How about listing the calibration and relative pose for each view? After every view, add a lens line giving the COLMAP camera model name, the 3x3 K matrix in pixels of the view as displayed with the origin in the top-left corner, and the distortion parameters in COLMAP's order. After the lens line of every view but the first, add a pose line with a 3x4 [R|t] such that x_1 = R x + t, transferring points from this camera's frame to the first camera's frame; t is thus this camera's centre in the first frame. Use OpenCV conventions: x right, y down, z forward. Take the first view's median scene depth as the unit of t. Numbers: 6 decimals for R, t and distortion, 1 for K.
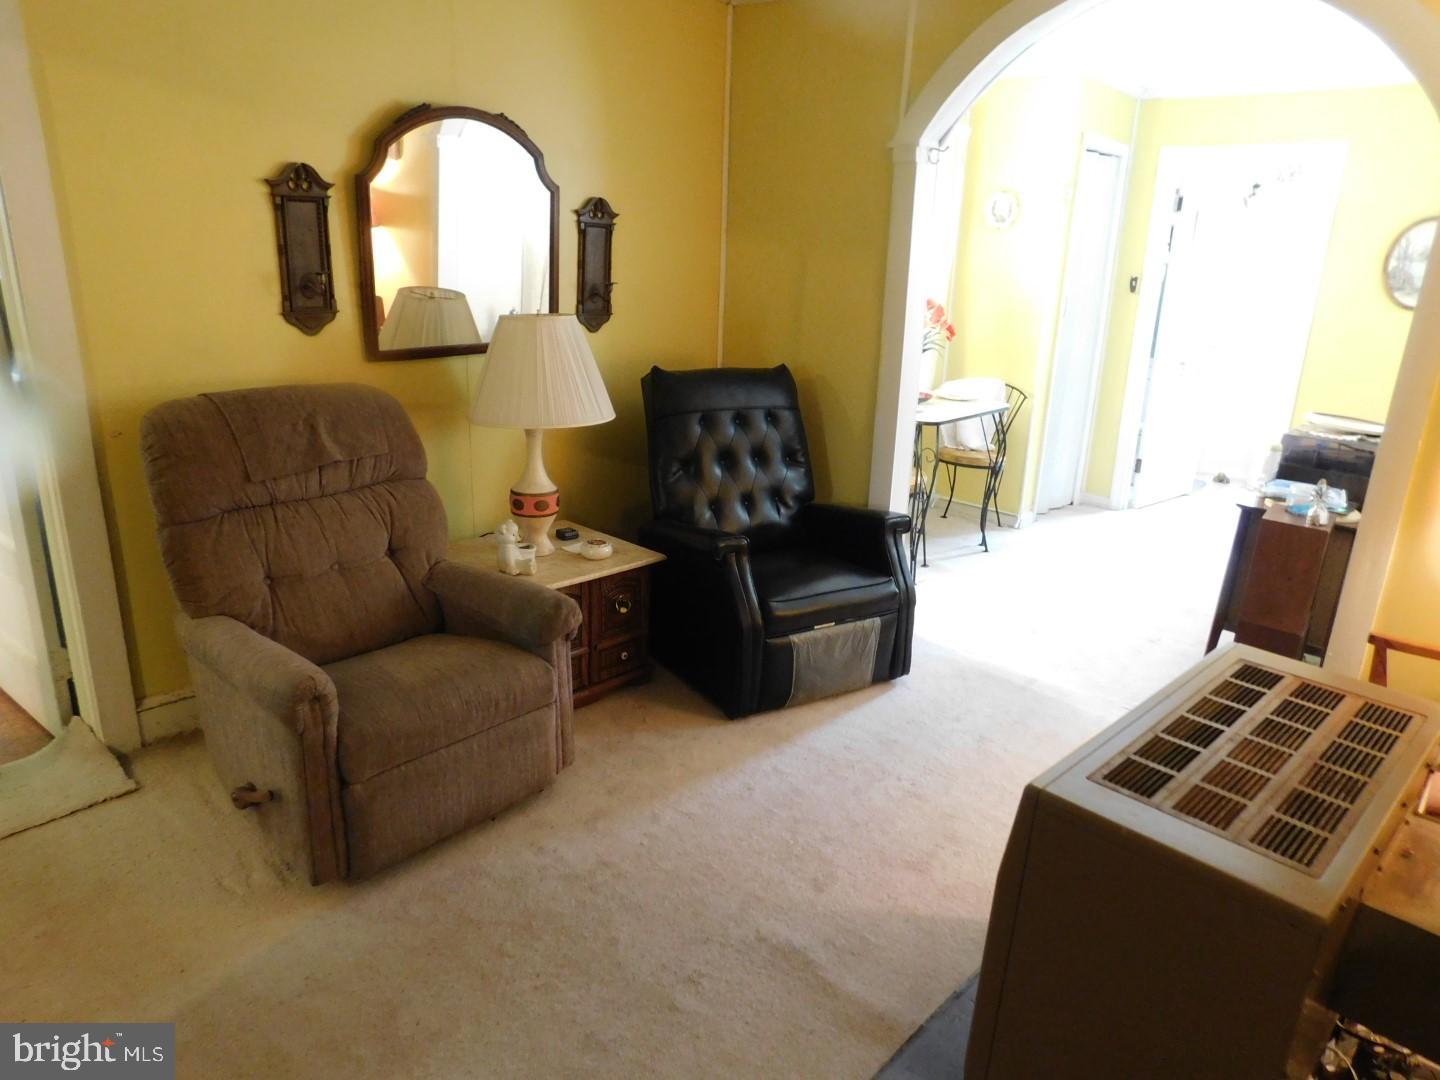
lens RADIAL K [[953.2, 0, 716.4], [0, 953.2, 534.1], [0, 0, 1]] dist [-0.075008, 0.062531]
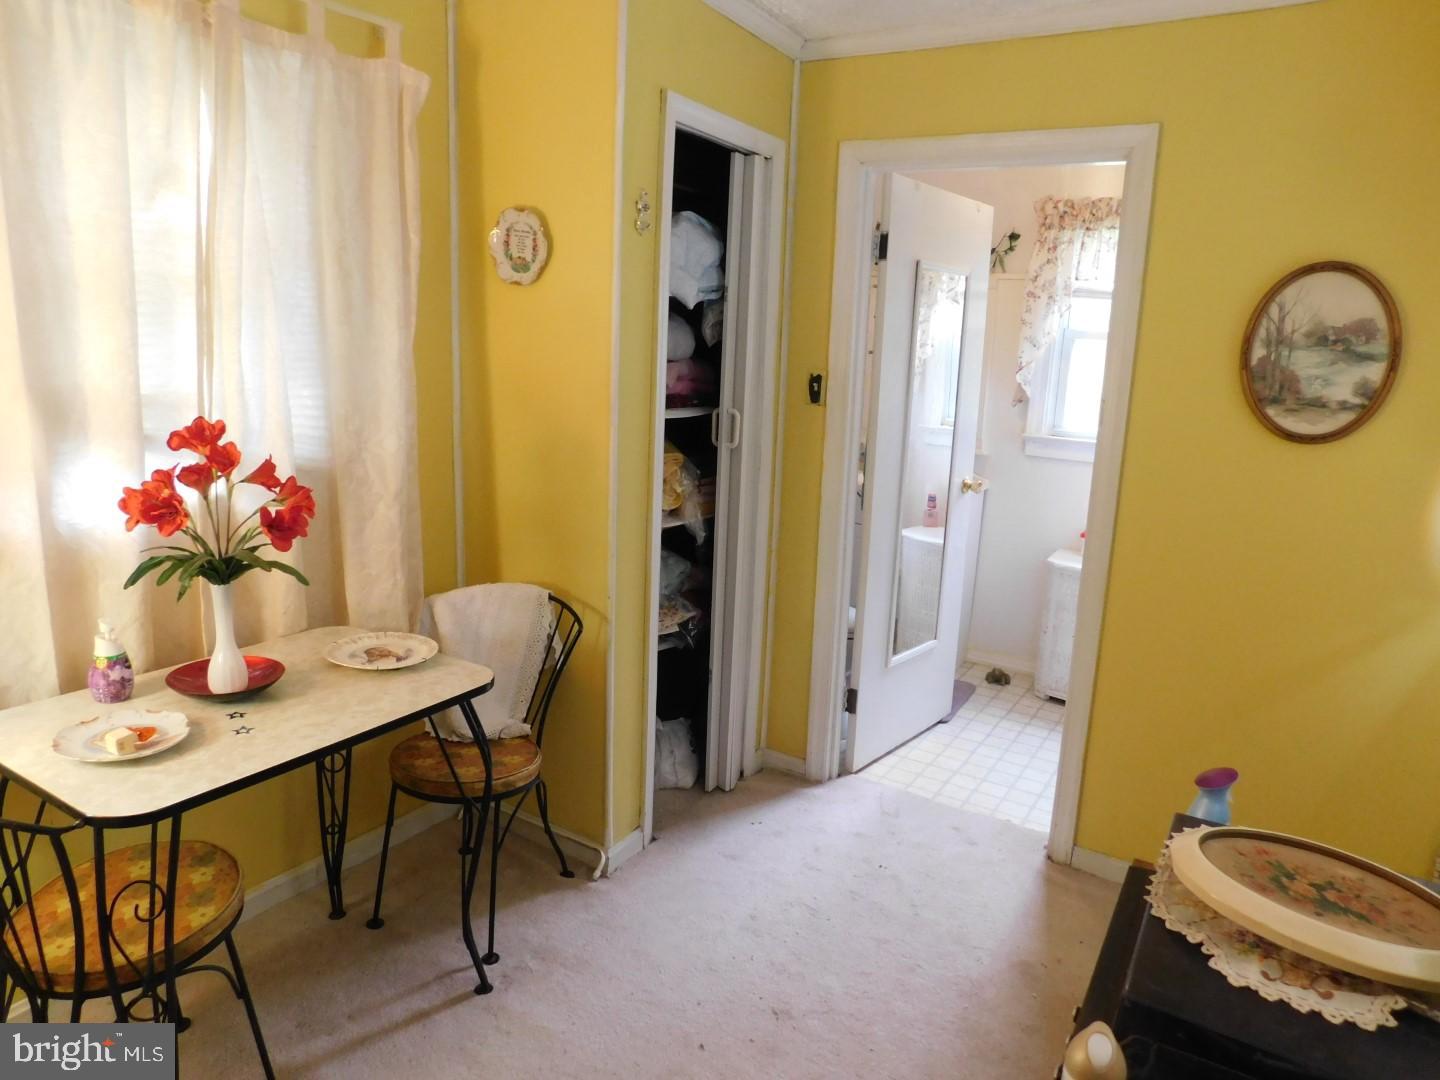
lens RADIAL K [[953.2, 0, 716.4], [0, 953.2, 534.1], [0, 0, 1]] dist [-0.075008, 0.062531]
pose [[0.982960, -0.032267, 0.180967, 0.307871], [0.048495, 0.995116, -0.085978, -0.146783], [-0.177309, 0.093289, 0.979724, 0.509190]]
